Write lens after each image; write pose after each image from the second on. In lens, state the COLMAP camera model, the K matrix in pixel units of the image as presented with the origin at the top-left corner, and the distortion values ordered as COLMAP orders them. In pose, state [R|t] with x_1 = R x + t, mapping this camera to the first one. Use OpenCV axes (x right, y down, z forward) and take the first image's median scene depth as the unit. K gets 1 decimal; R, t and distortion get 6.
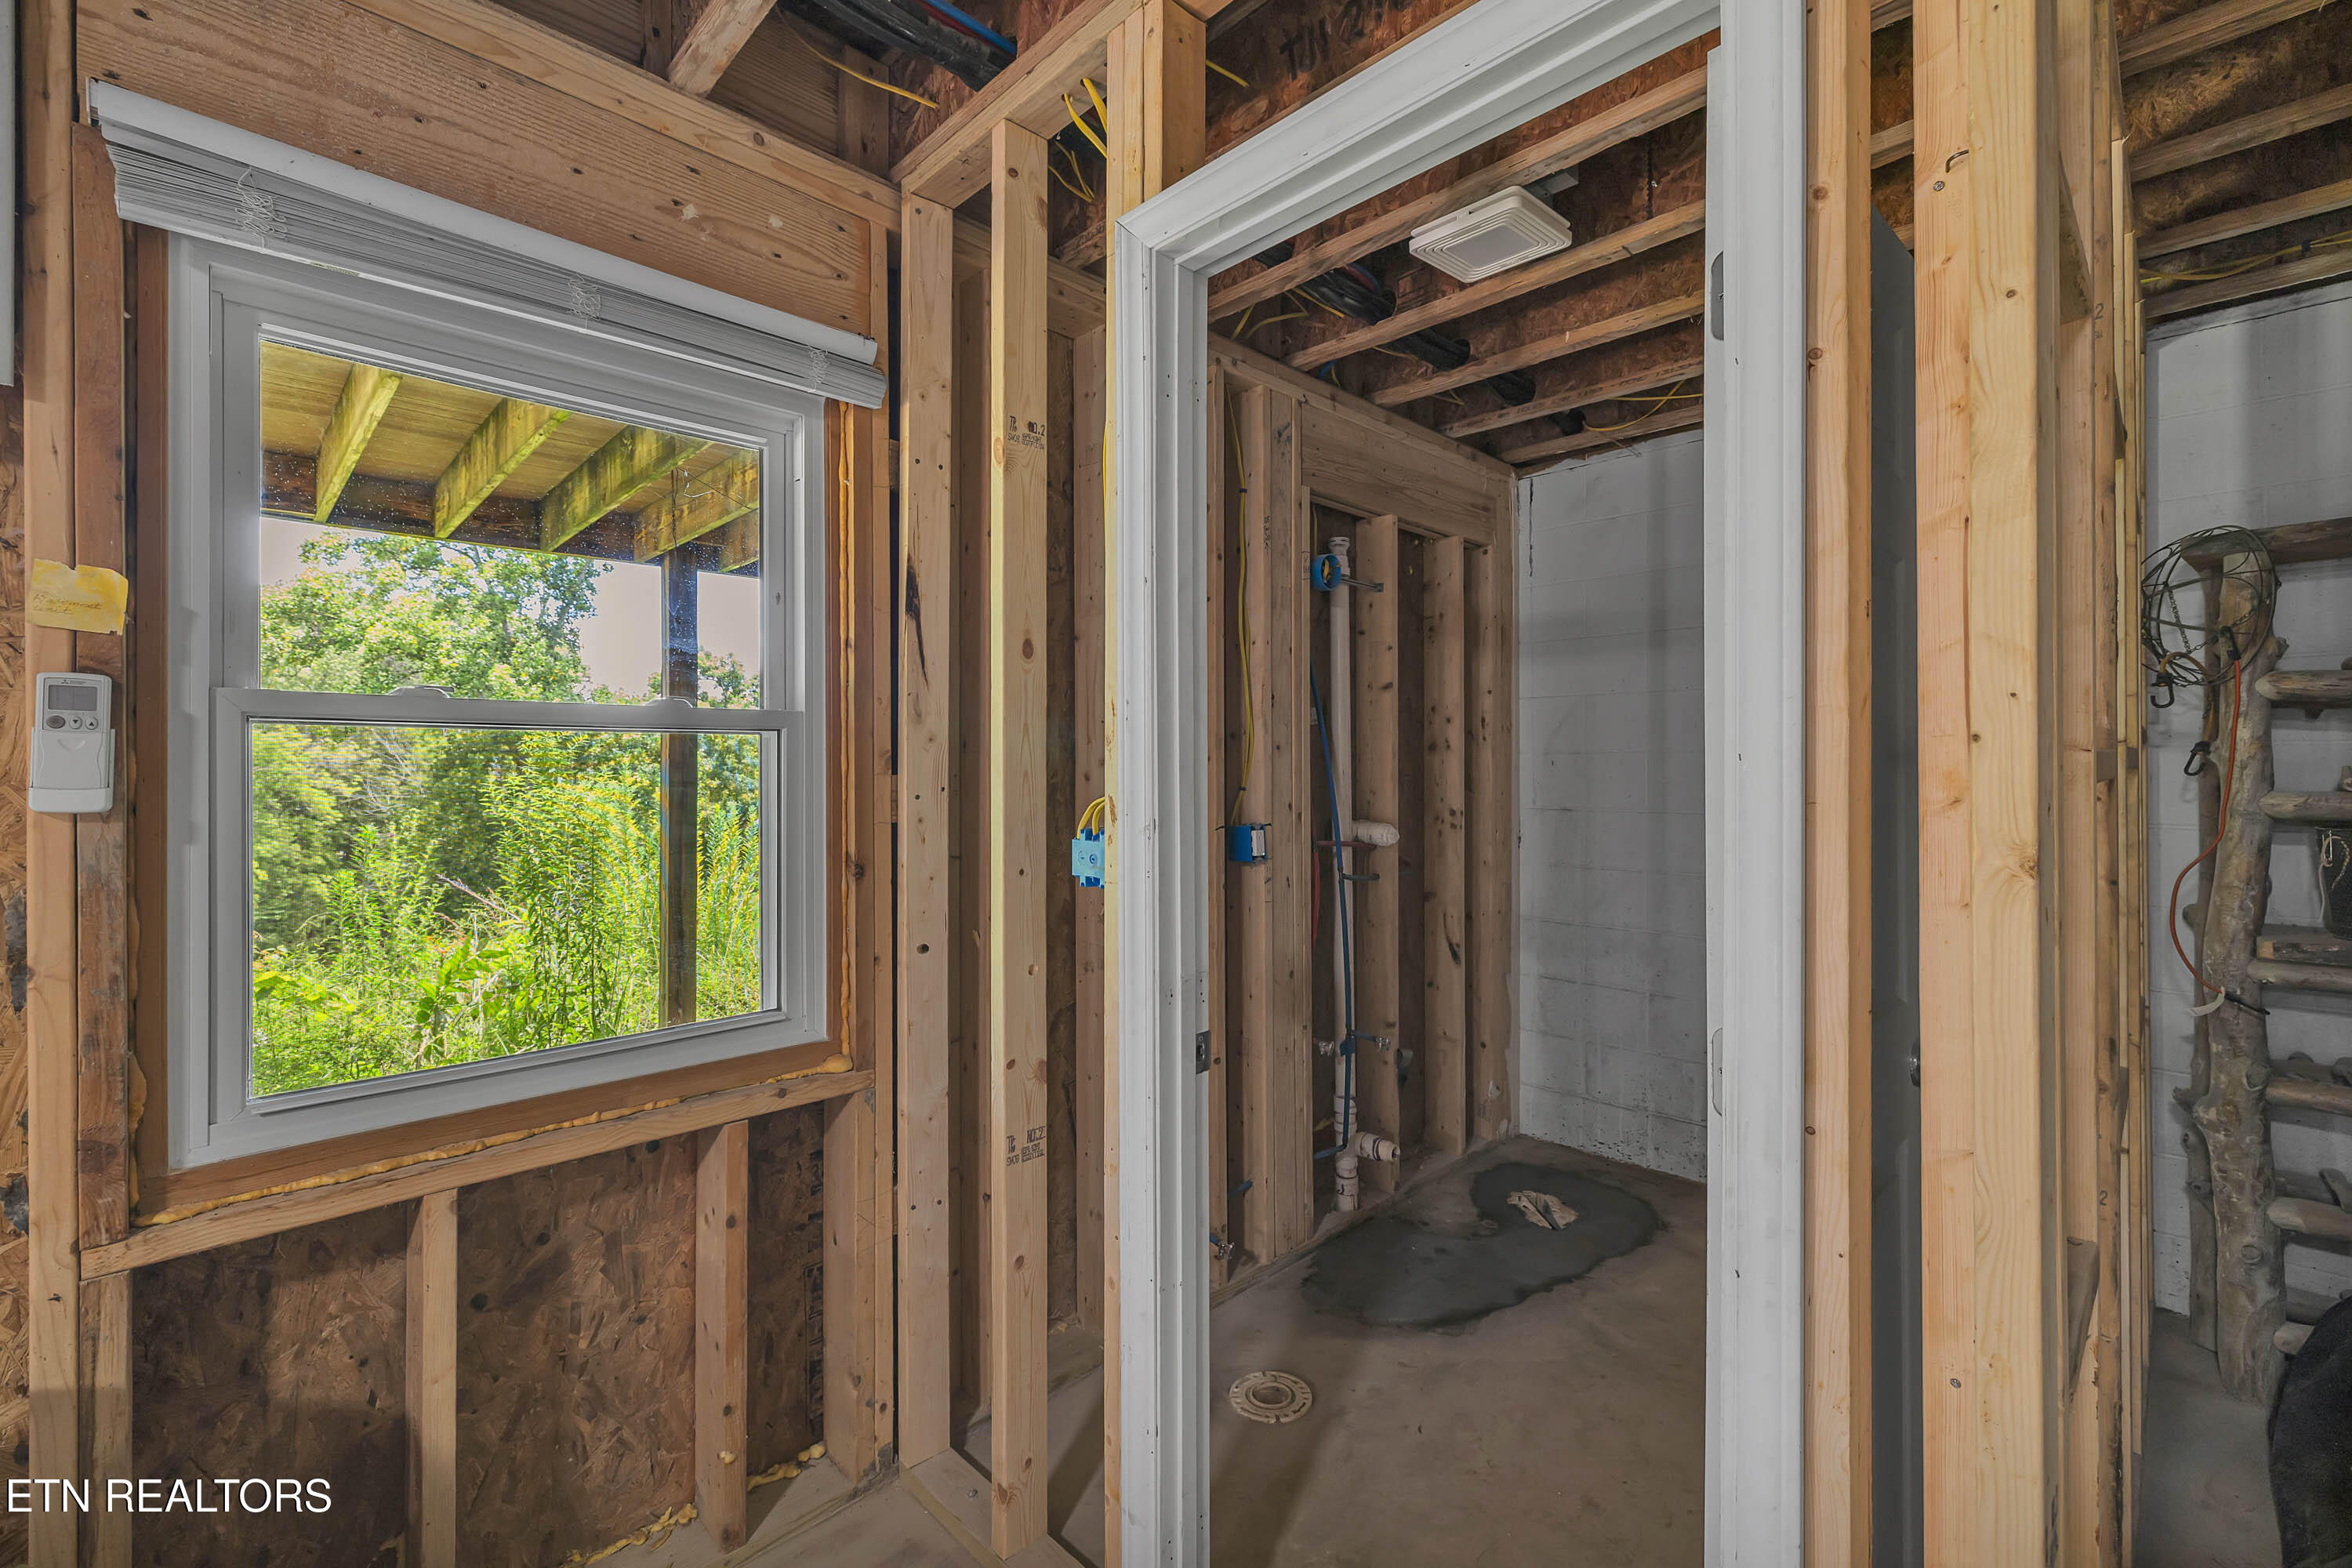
lens RADIAL K [[1026.7, 0, 1176.0], [0, 1026.7, 784.0], [0, 0, 1]] dist [0.001116, 0.000256]
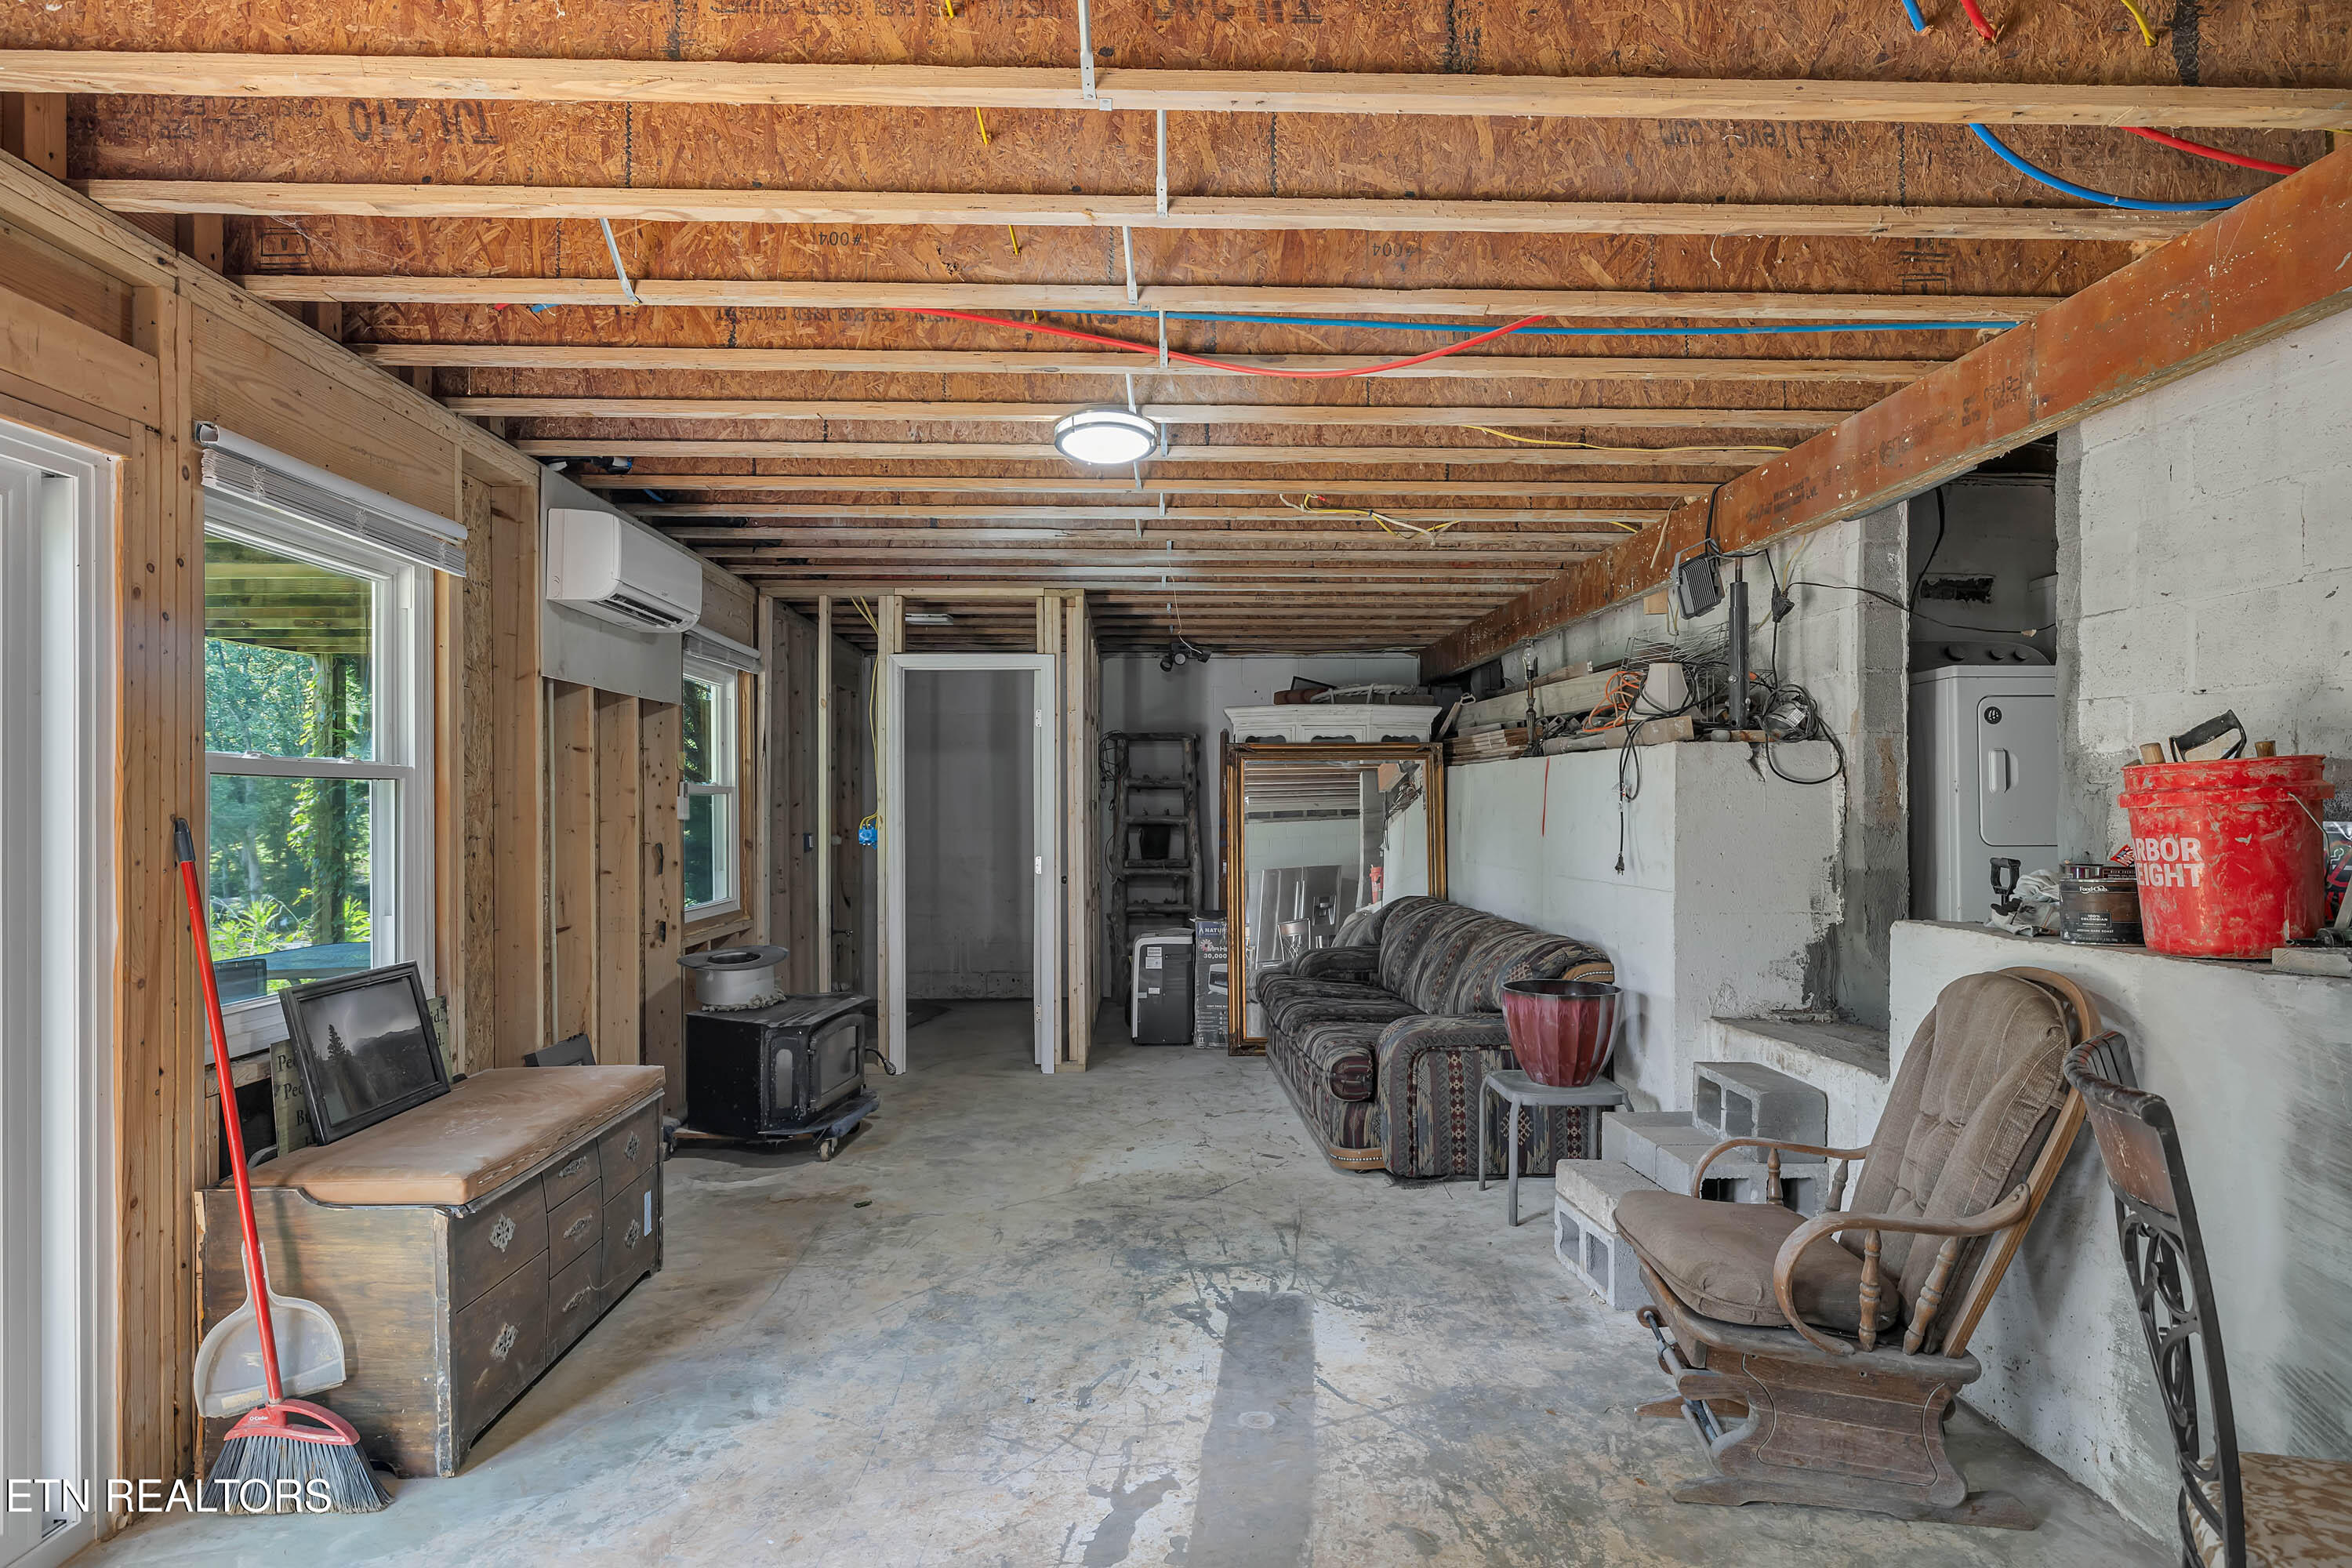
lens RADIAL K [[994.7, 0, 1173.7], [0, 994.7, 793.5], [0, 0, 1]] dist [0.000538, -0.000076]
pose [[0.668209, 0.003125, 0.743967, -1.093053], [0.002021, 0.999980, -0.006016, -0.040361], [-0.743971, 0.005523, 0.668189, -1.121405]]
